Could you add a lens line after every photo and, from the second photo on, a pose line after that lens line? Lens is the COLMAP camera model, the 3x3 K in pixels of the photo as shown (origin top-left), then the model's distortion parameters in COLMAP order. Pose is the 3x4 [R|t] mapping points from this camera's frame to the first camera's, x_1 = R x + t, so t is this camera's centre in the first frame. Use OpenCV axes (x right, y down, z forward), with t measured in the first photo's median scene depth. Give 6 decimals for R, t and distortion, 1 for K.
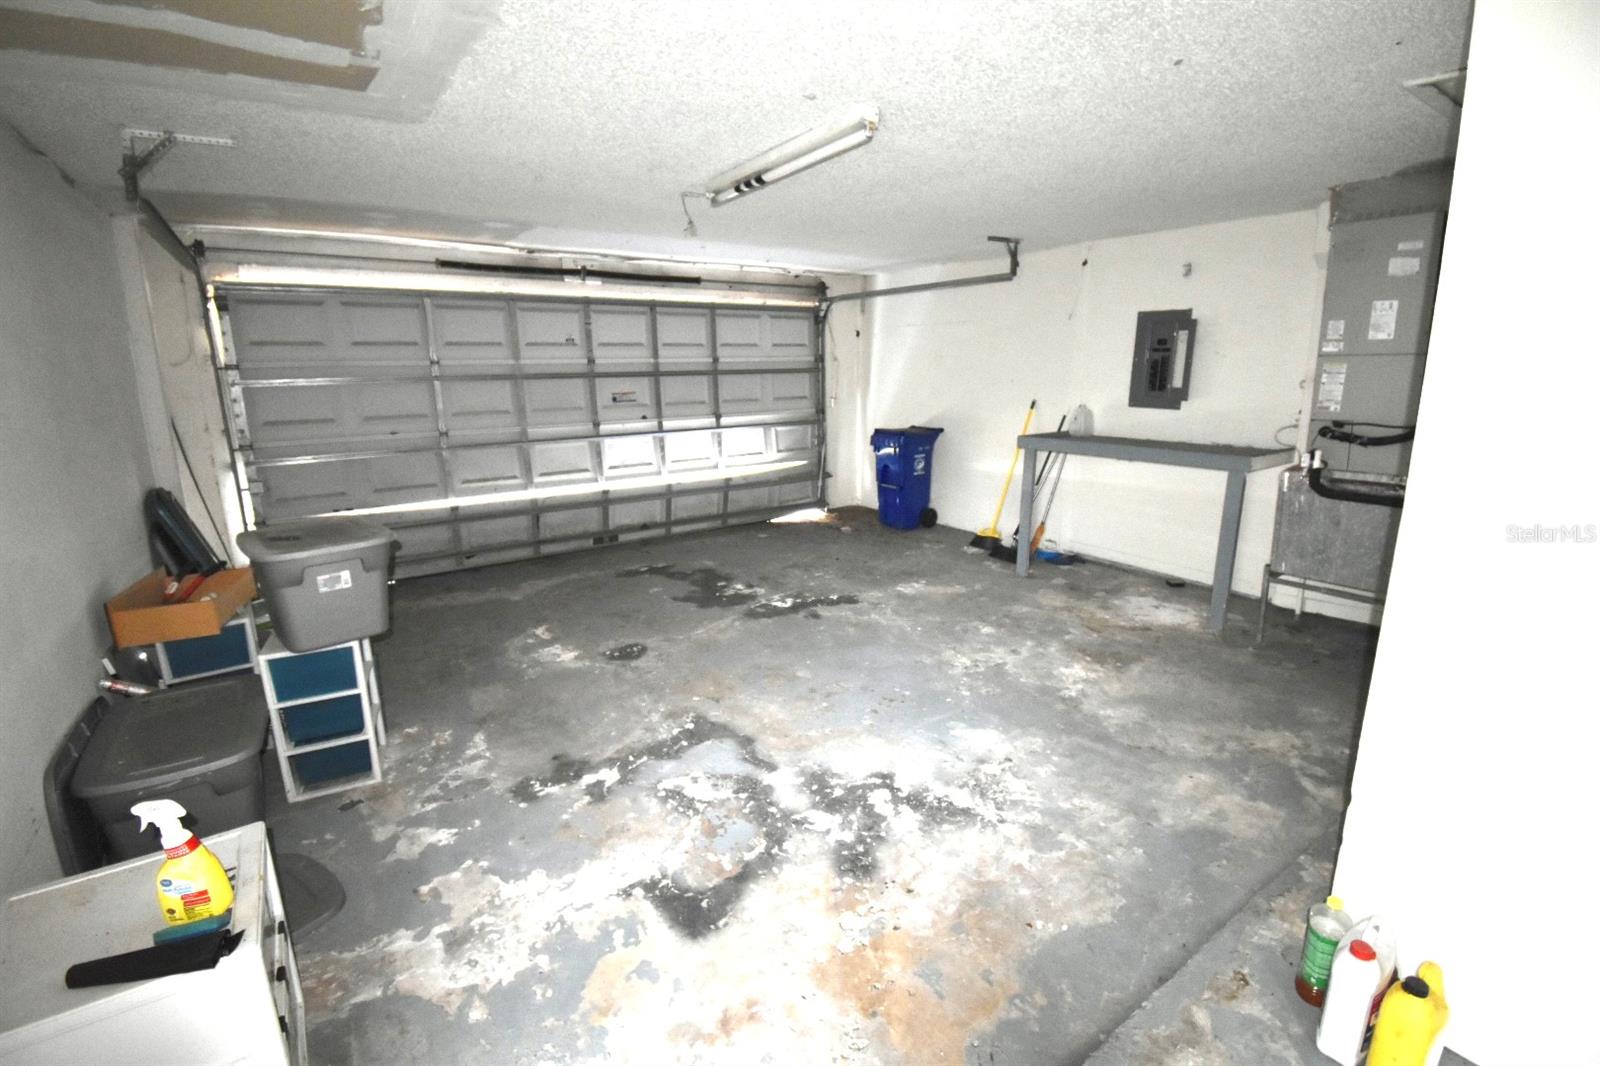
lens RADIAL K [[711.3, 0, 808.0], [0, 711.3, 525.0], [0, 0, 1]] dist [0.002787, -0.011249]
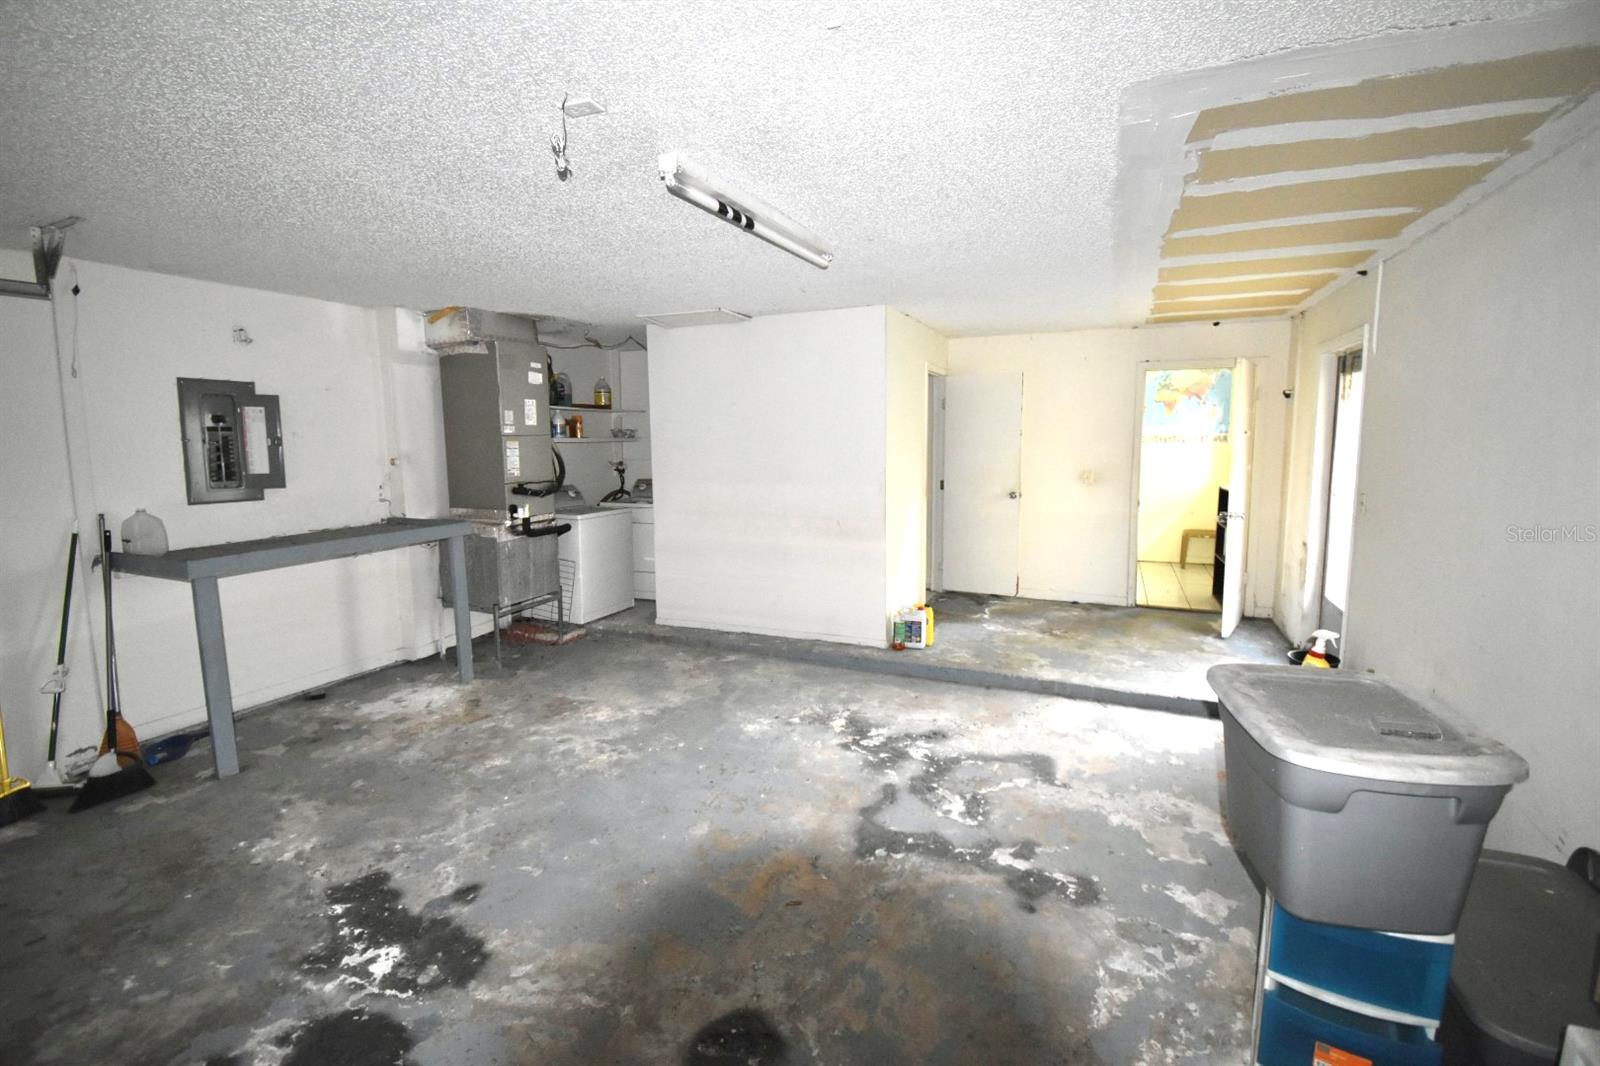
lens RADIAL K [[711.3, 0, 805.0], [0, 711.3, 524.2], [0, 0, 1]] dist [0.002787, -0.011249]
pose [[-0.522982, -0.092636, 0.847295, -0.887702], [0.205741, 0.950961, 0.230961, -0.337110], [-0.827140, 0.295112, -0.478277, 1.509447]]
